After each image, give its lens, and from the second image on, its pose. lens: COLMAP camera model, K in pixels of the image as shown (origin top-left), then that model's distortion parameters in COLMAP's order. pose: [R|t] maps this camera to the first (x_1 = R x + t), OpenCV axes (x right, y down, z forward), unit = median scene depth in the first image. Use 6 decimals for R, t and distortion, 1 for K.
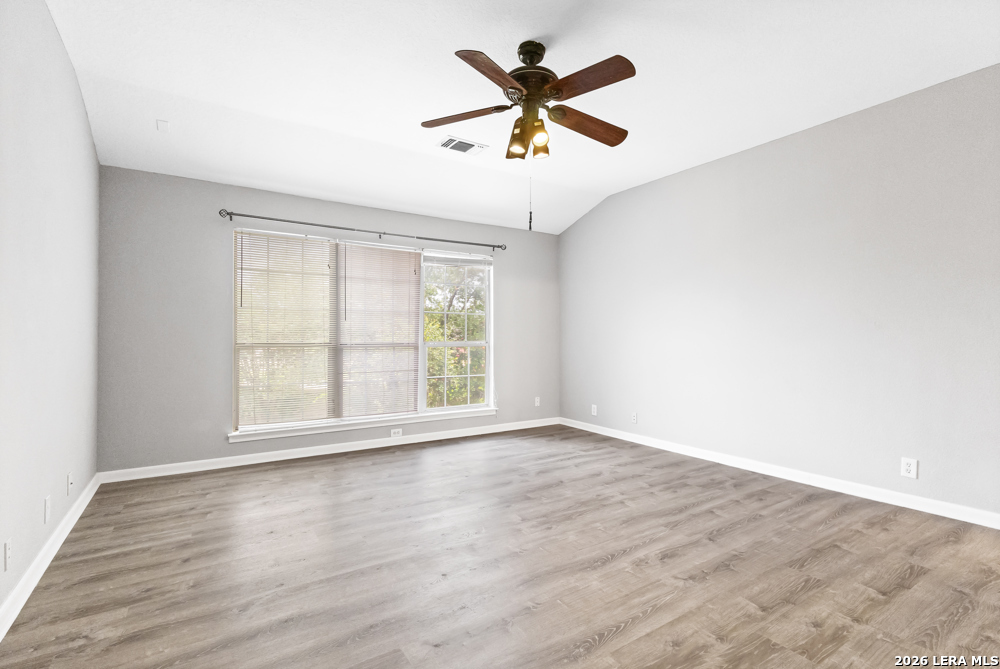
lens RADIAL K [[460.2, 0, 499.5], [0, 460.2, 335.5], [0, 0, 1]] dist [-0.001439, 0.003252]
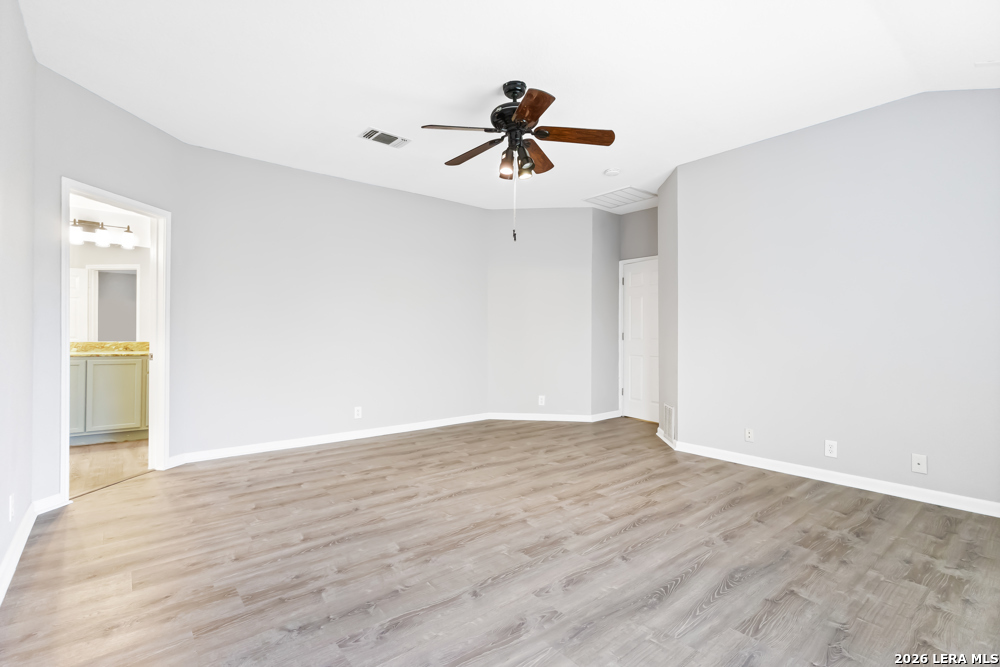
lens RADIAL K [[460.2, 0, 500.0], [0, 460.2, 334.0], [0, 0, 1]] dist [-0.001439, 0.003252]
pose [[-0.993708, -0.005505, -0.111867, 0.220247], [-0.004908, 0.999972, -0.005615, 0.013322], [0.111895, -0.005031, -0.993707, 2.018436]]
